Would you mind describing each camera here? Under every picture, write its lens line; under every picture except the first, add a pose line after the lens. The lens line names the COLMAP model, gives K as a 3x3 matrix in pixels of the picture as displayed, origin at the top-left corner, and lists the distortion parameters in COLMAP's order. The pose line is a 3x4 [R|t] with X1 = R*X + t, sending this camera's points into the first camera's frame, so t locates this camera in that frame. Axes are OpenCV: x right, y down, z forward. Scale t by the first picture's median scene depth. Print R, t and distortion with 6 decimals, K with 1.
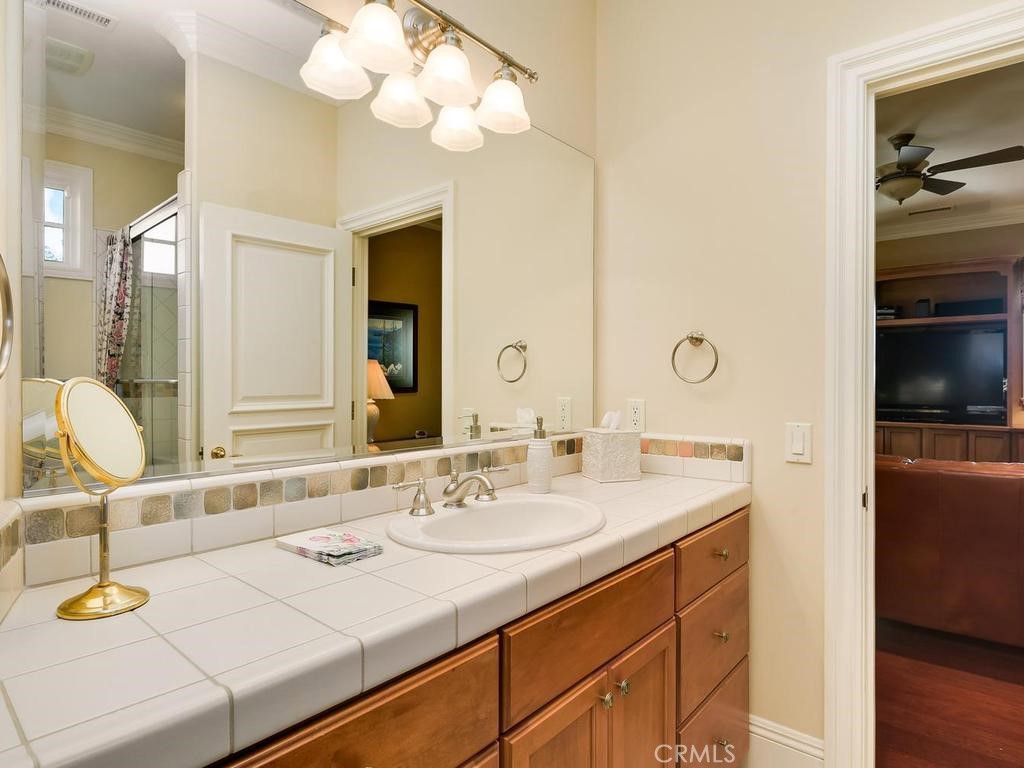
lens RADIAL K [[565.9, 0, 512.0], [0, 565.9, 384.0], [0, 0, 1]] dist [0.000111, 0.000076]
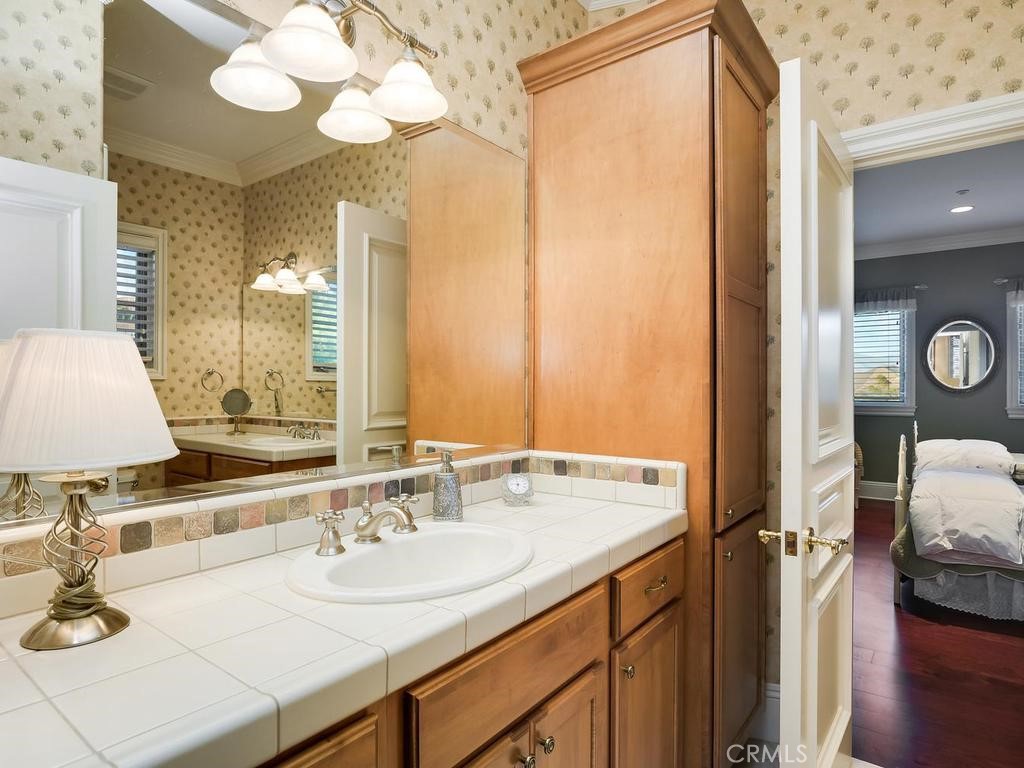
lens RADIAL K [[565.9, 0, 512.0], [0, 565.9, 384.0], [0, 0, 1]] dist [0.000111, 0.000076]
pose [[0.998578, -0.027209, 0.045846, 0.089092], [0.028485, 0.999218, -0.027426, 0.000456], [-0.045064, 0.028692, 0.998572, 0.106190]]
